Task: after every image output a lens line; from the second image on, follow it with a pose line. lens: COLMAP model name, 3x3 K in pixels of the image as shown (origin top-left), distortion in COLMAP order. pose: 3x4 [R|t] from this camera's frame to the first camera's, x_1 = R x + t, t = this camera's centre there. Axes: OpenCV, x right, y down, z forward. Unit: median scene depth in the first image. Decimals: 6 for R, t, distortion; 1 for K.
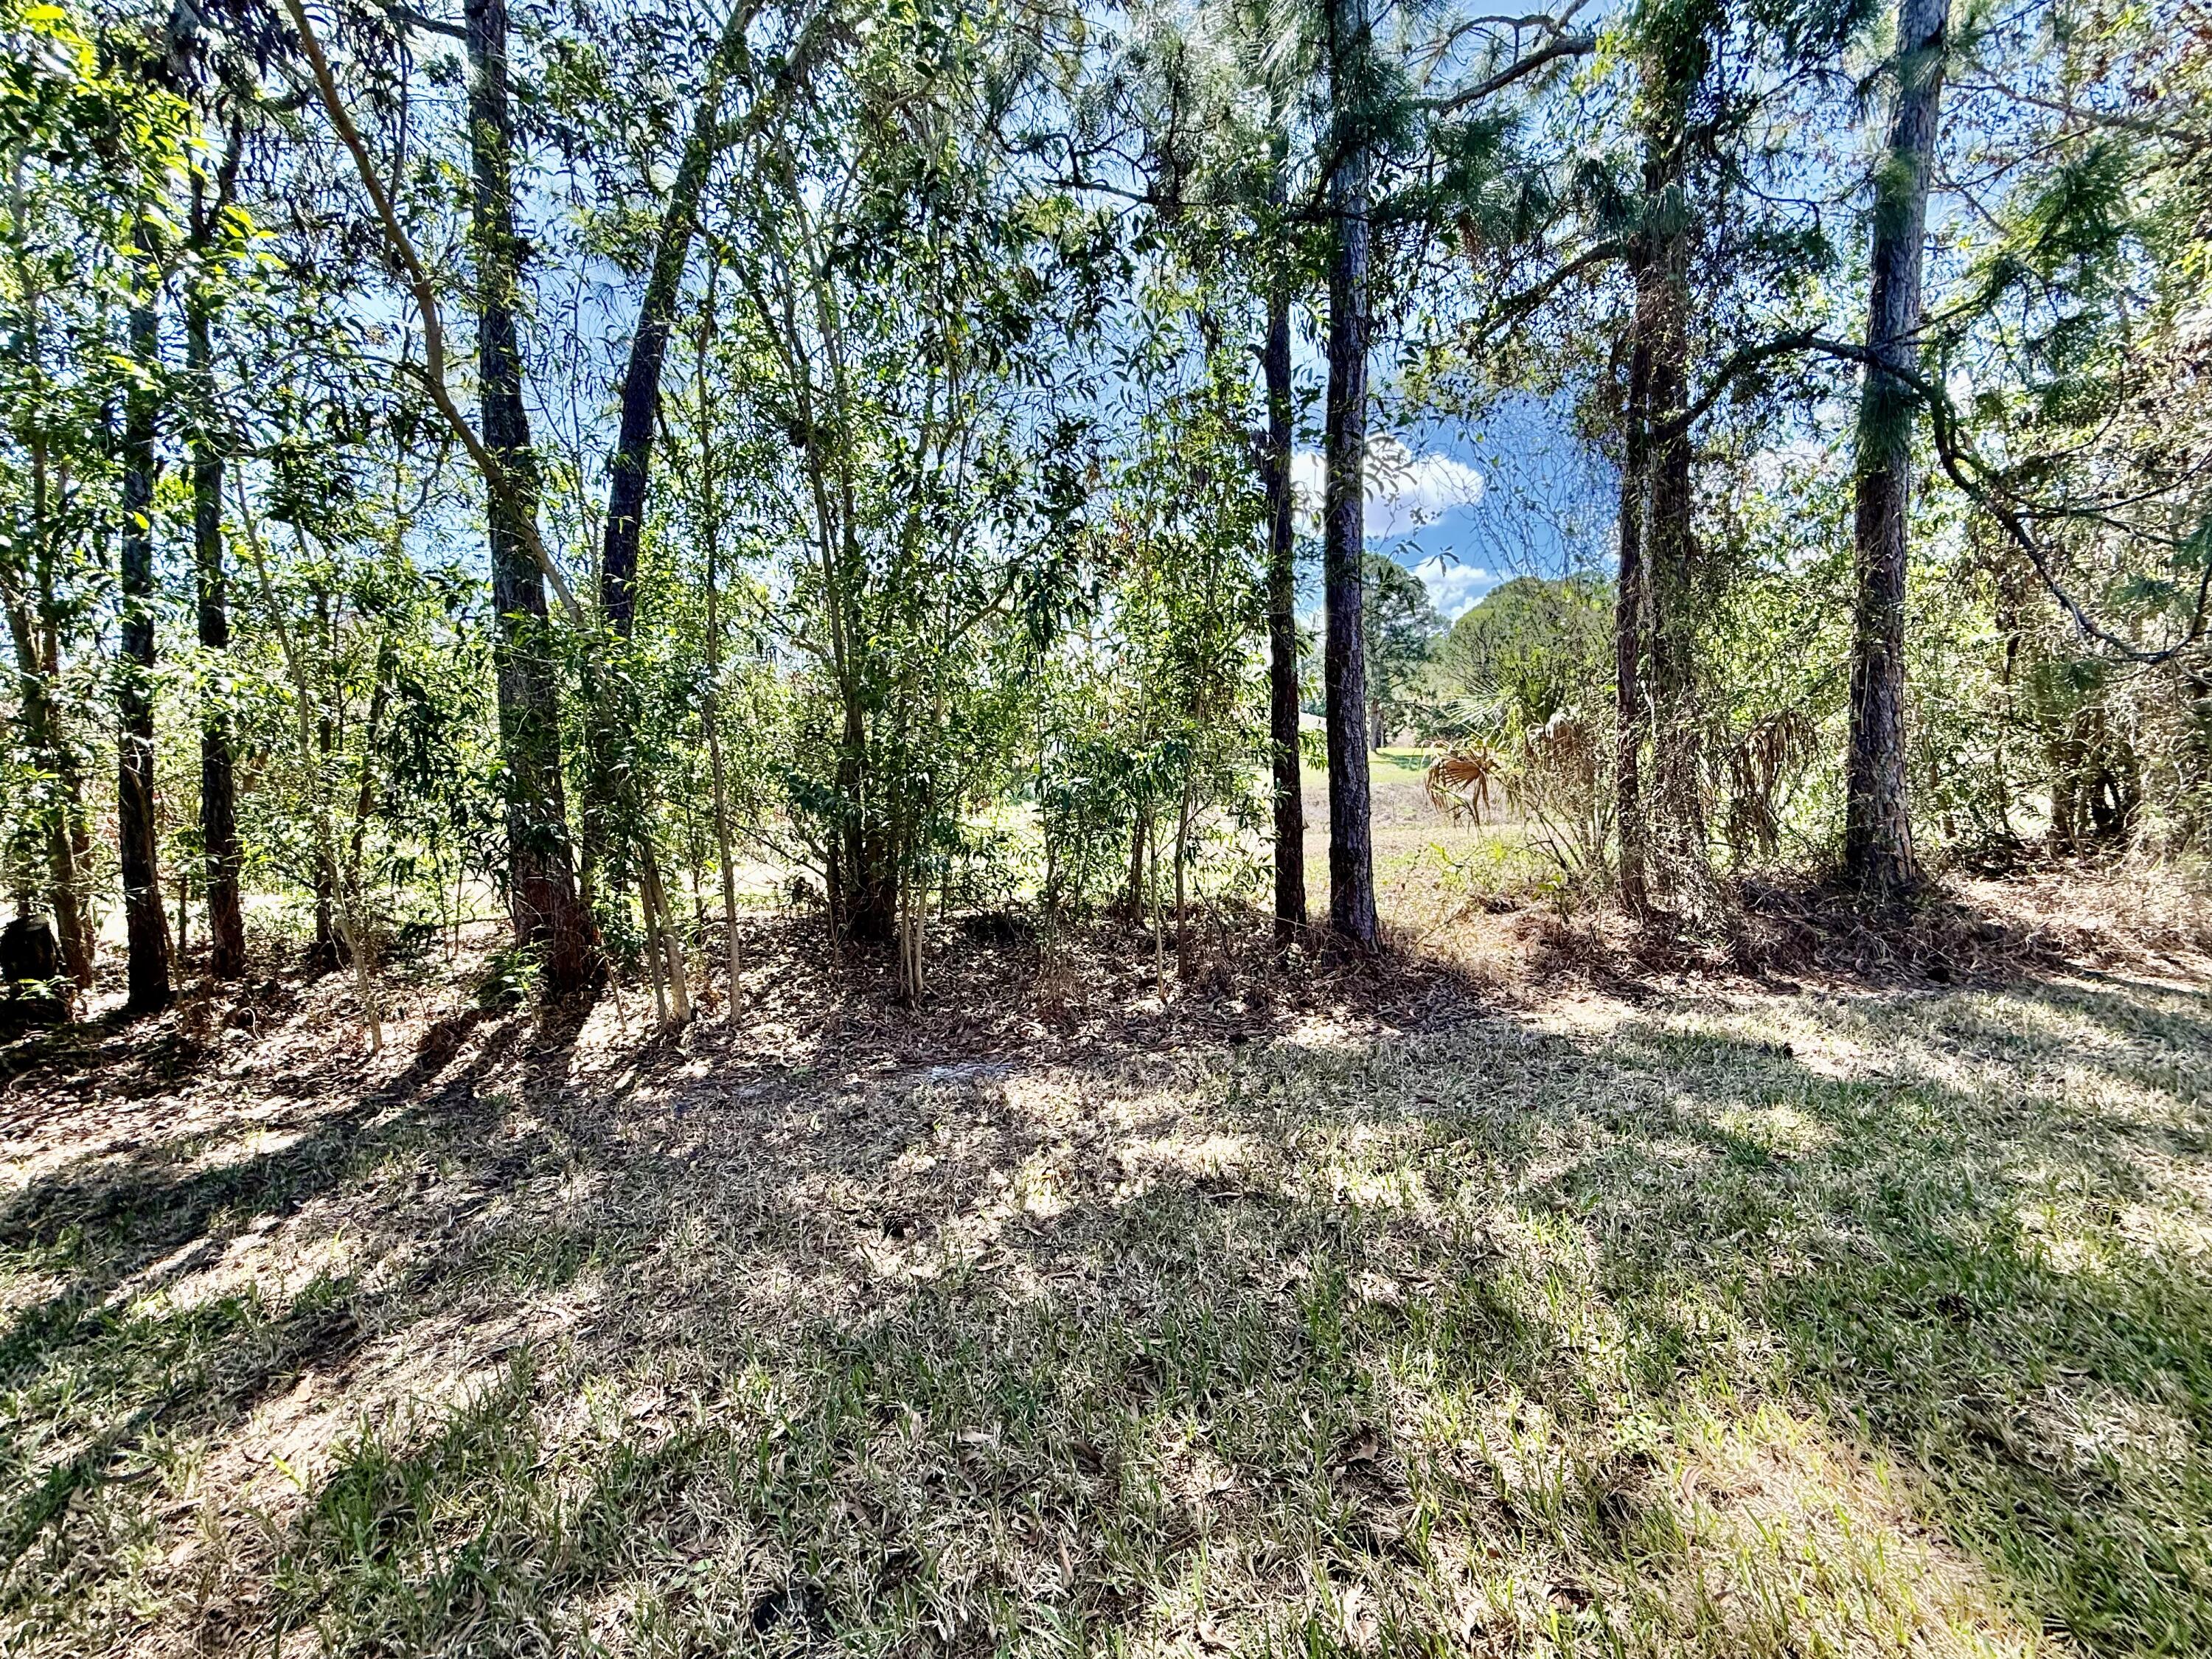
lens RADIAL K [[880.3, 0, 1093.2], [0, 880.3, 830.9], [0, 0, 1]] dist [-0.000313, 0.000033]
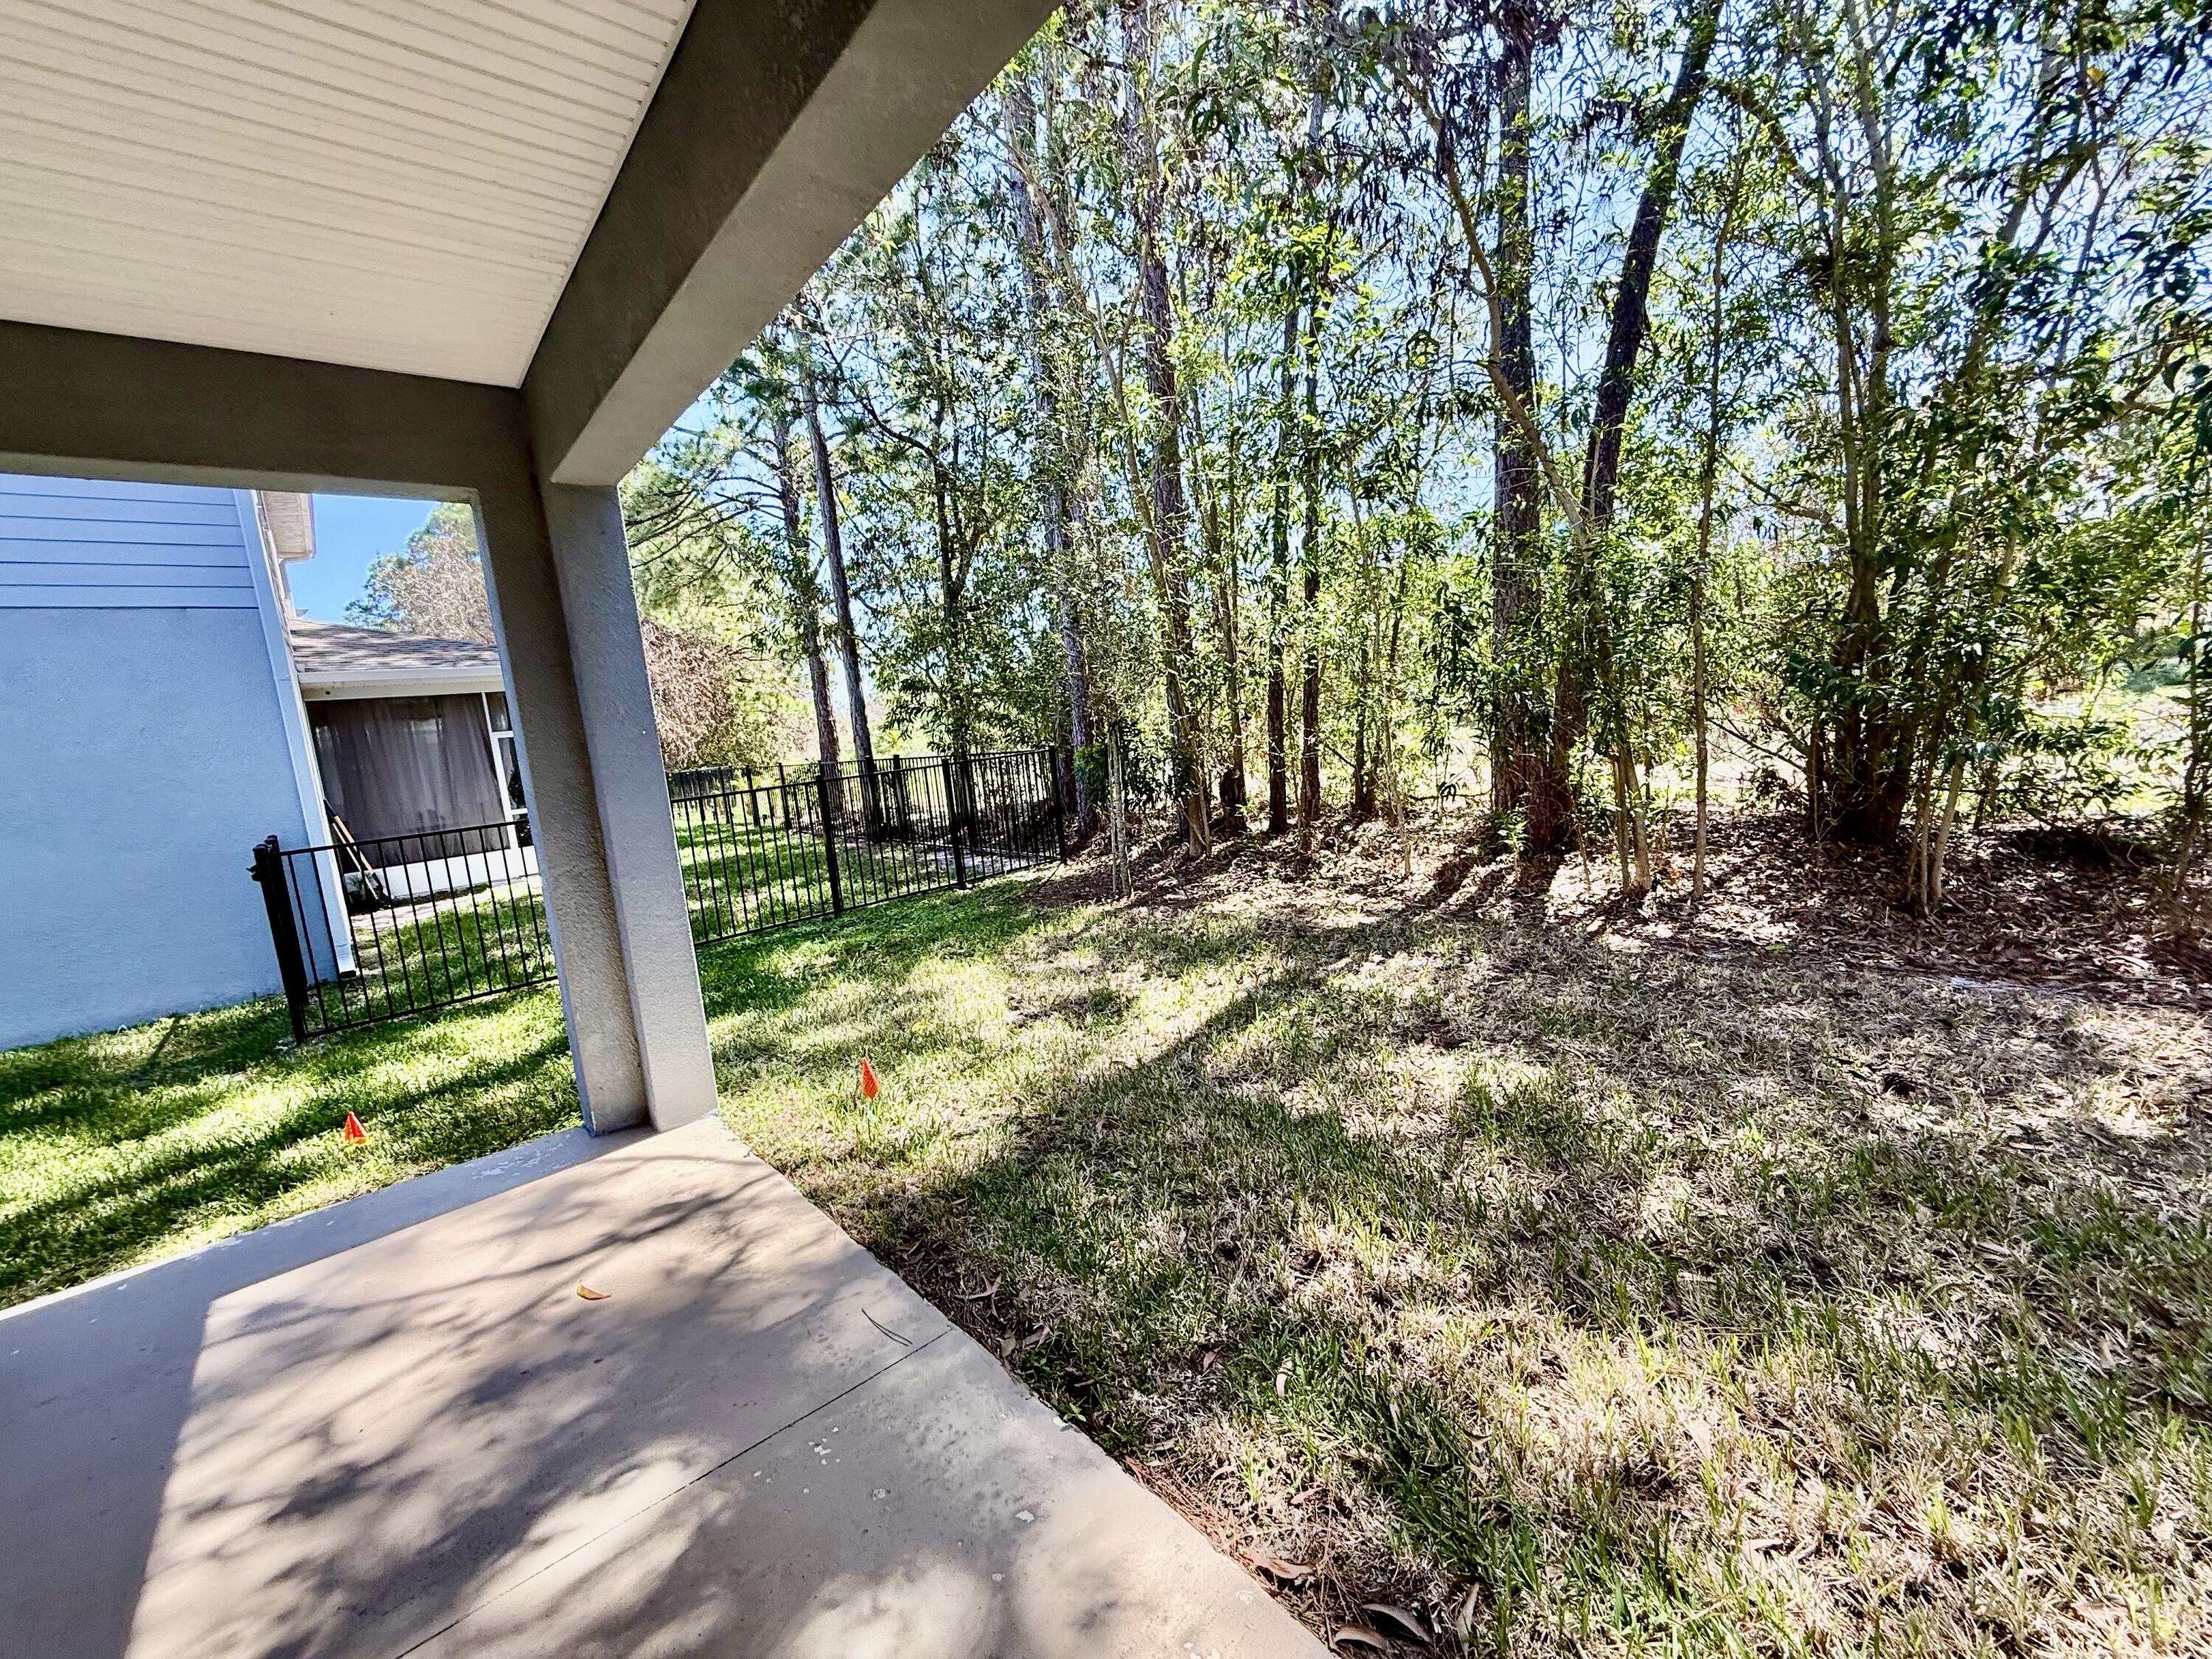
lens RADIAL K [[880.3, 0, 1093.2], [0, 880.3, 830.9], [0, 0, 1]] dist [-0.000313, 0.000033]
pose [[0.579622, 0.094218, -0.809420, 0.019688], [-0.005005, 0.993686, 0.112083, 0.022720], [0.814870, -0.060915, 0.576434, -0.193457]]
